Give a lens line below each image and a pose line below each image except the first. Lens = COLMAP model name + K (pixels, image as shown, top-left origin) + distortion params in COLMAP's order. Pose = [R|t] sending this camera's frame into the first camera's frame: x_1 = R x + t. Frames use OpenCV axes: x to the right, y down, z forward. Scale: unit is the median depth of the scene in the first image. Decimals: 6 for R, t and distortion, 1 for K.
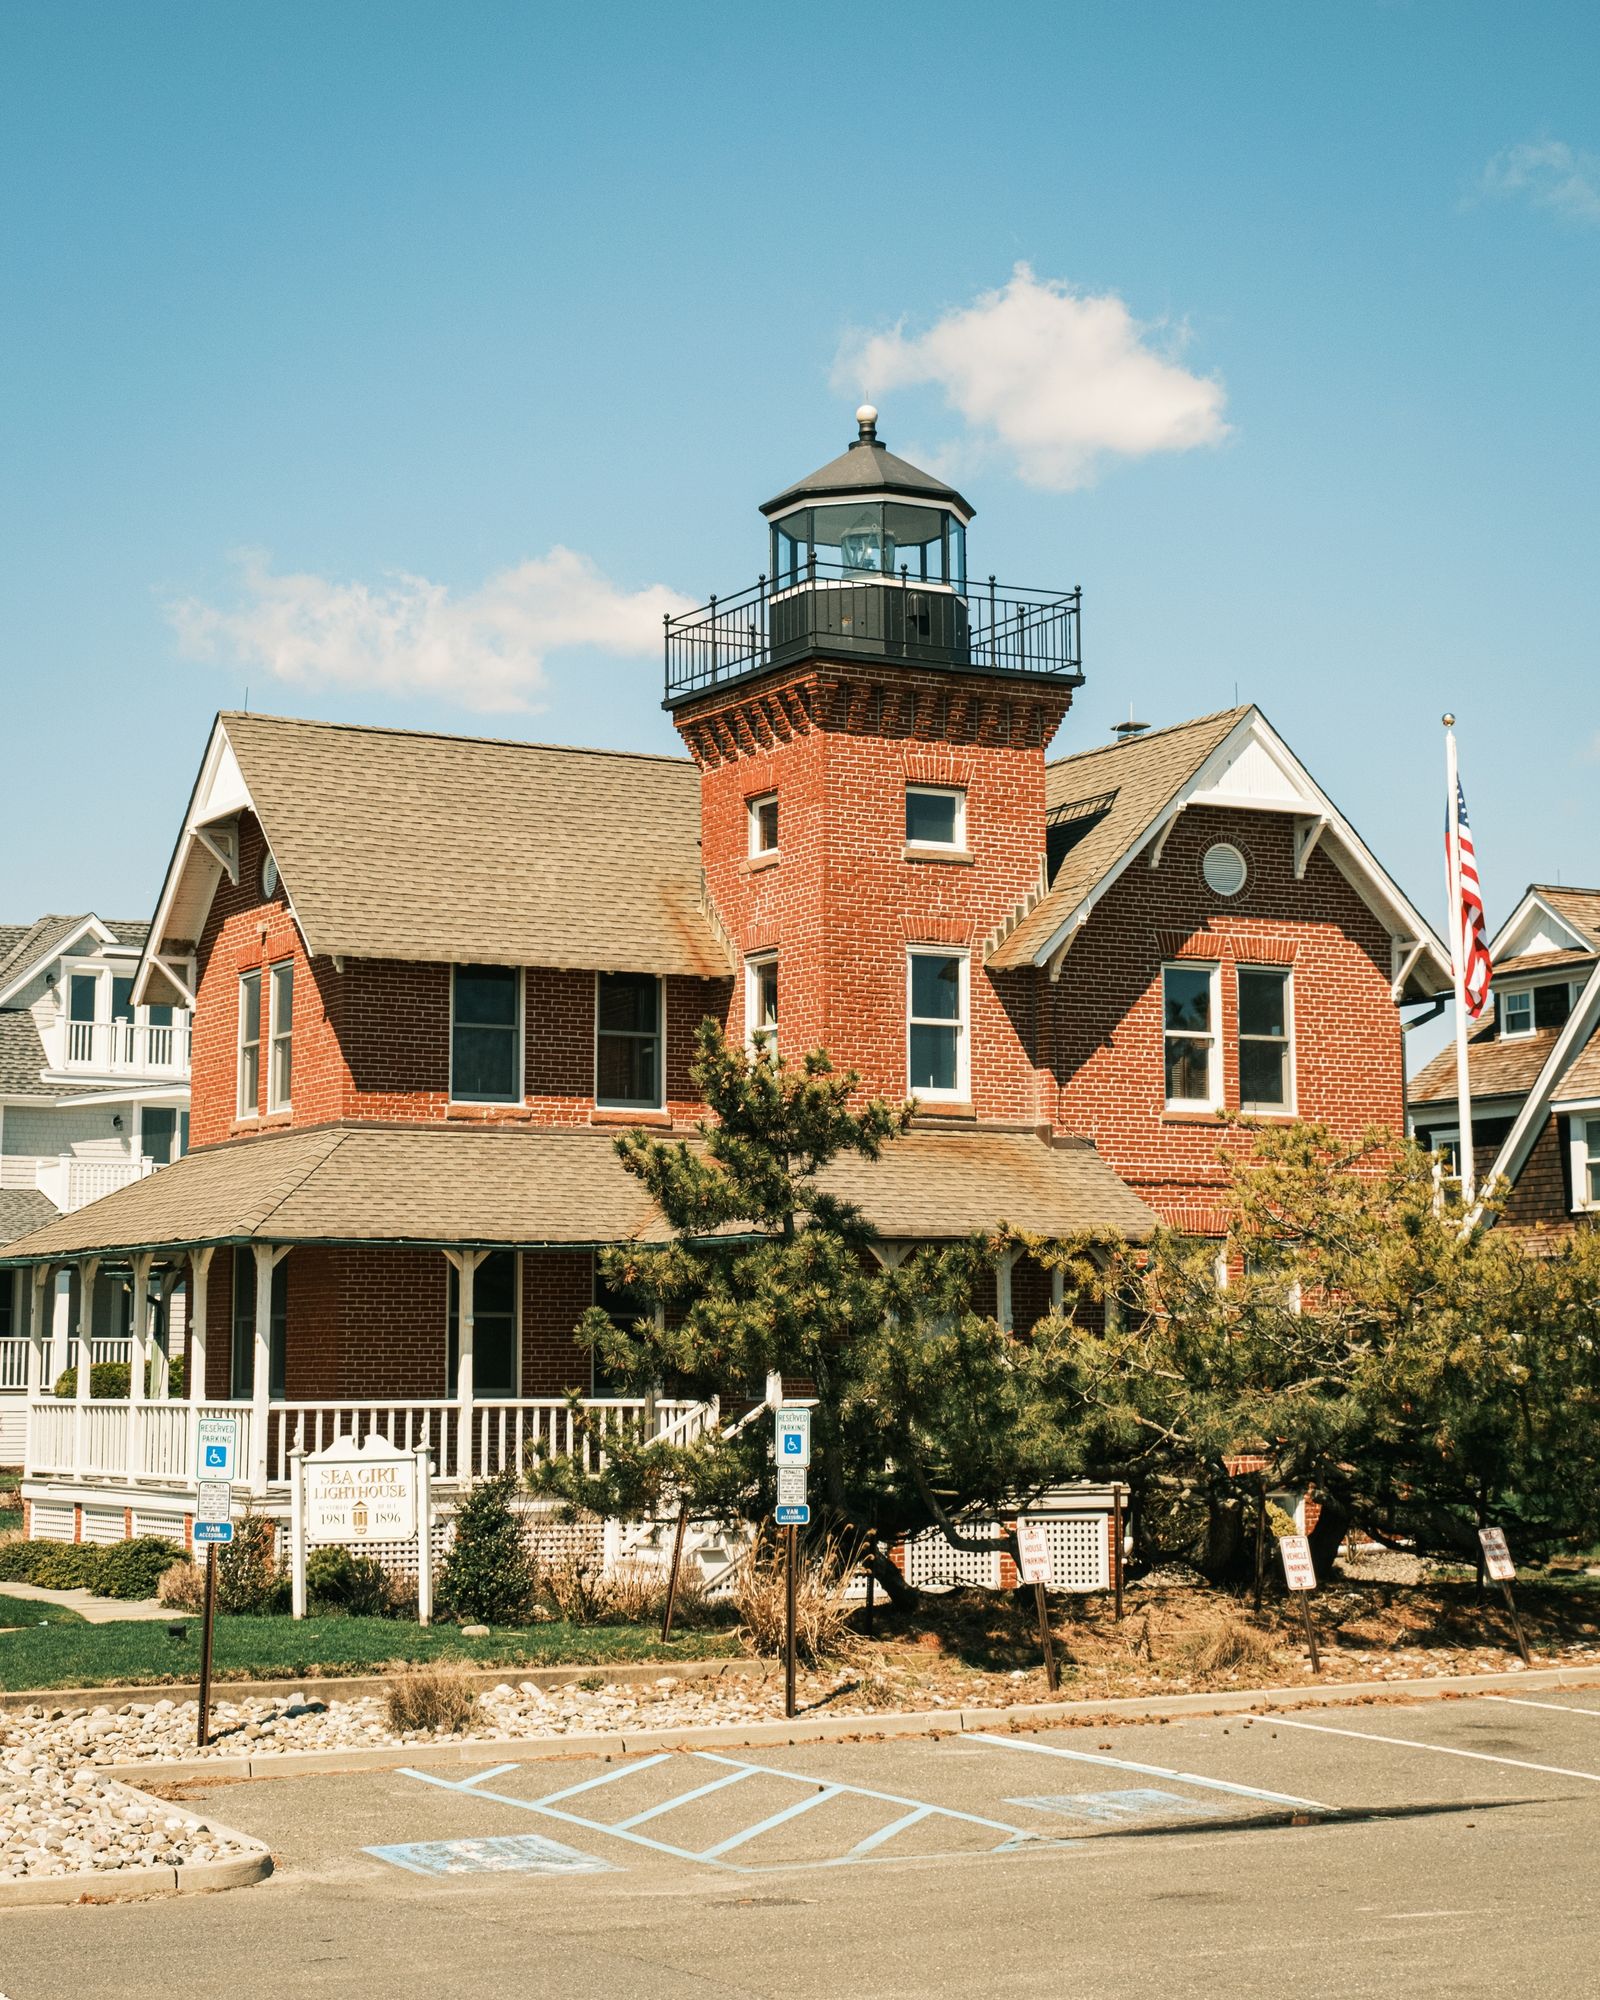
lens RADIAL K [[2806.4, 0, 774.4], [0, 2806.4, 925.1], [0, 0, 1]] dist [-0.013999, 0.007908]
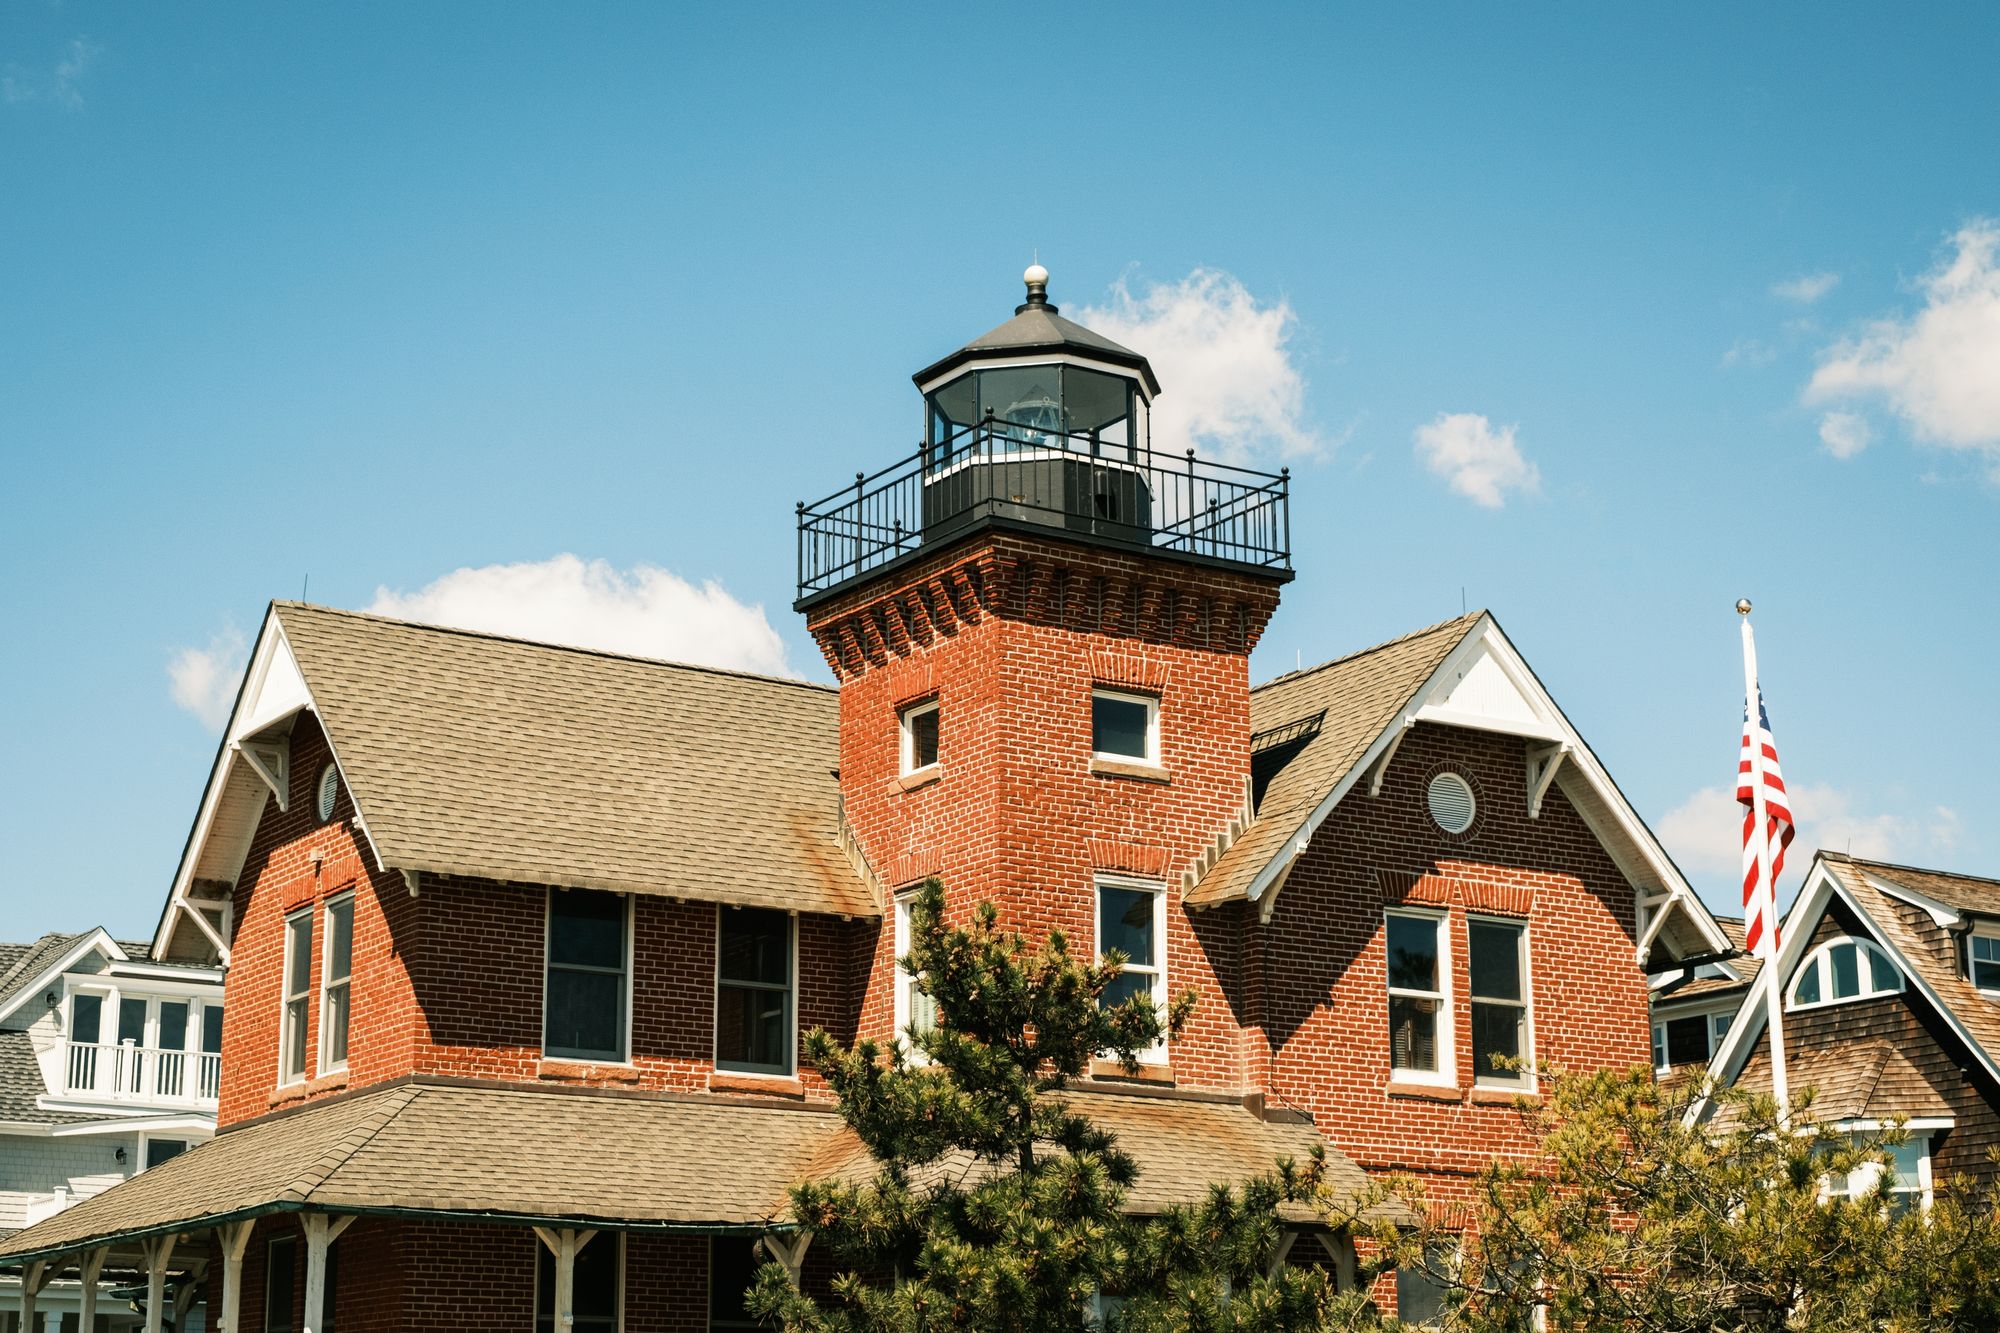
lens RADIAL K [[3006.6, 0, 971.0], [0, 3006.6, 667.5], [0, 0, 1]] dist [-0.013173, 0.054265]
pose [[0.999038, 0.014480, 0.041382, -0.025992], [-0.010499, 0.995437, -0.094844, 0.029232], [-0.042567, 0.094318, 0.994632, 0.095977]]
